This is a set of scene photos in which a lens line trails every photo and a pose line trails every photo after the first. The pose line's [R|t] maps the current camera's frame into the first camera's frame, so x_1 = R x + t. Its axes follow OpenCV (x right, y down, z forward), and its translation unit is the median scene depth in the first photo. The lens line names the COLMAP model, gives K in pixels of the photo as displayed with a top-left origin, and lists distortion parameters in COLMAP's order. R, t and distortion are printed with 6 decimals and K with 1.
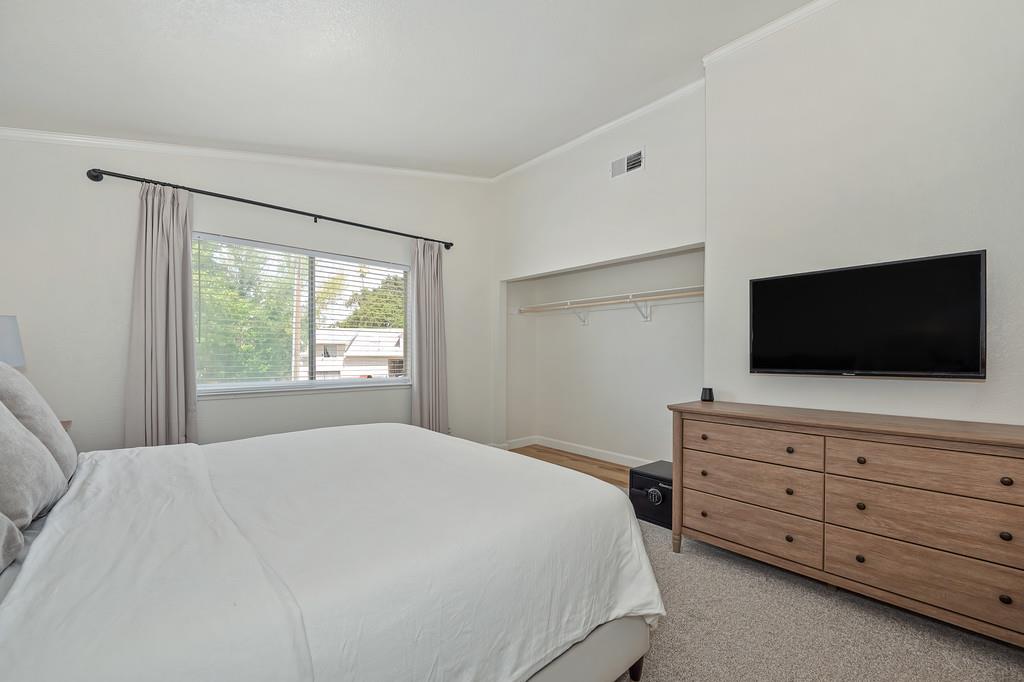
lens RADIAL K [[411.5, 0, 514.0], [0, 411.5, 343.0], [0, 0, 1]] dist [-0.000339, 0.000009]
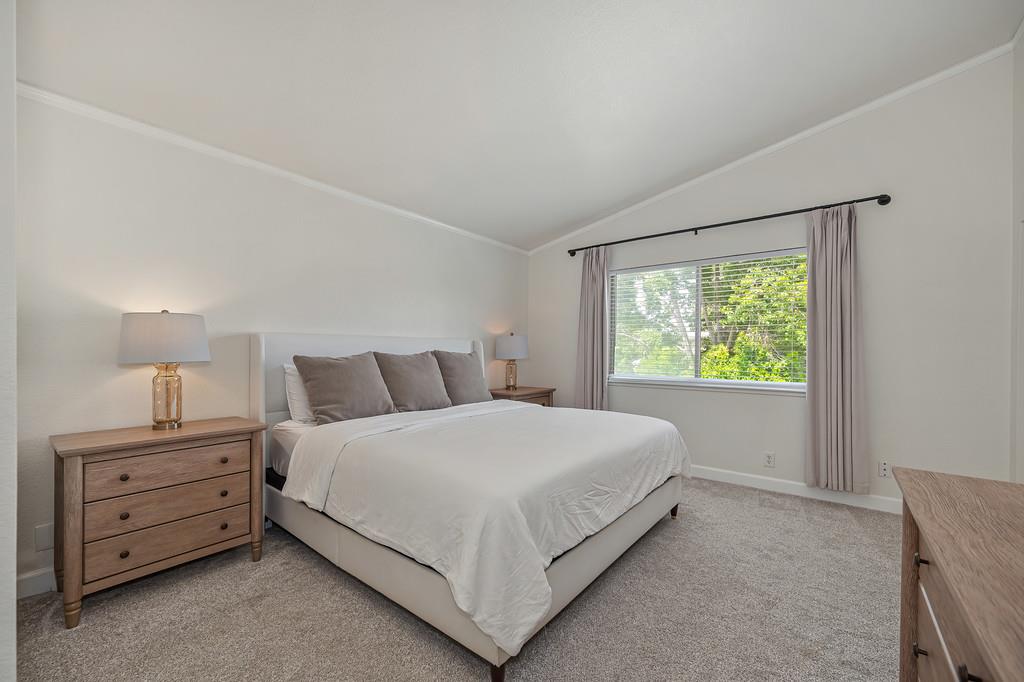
lens RADIAL K [[405.8, 0, 515.5], [0, 405.8, 338.1], [0, 0, 1]] dist [-0.002501, -0.000248]
pose [[0.165583, -0.027775, -0.985805, 0.605159], [0.019026, 0.999507, -0.024966, 0.001856], [0.986012, -0.014622, 0.166030, 0.413329]]
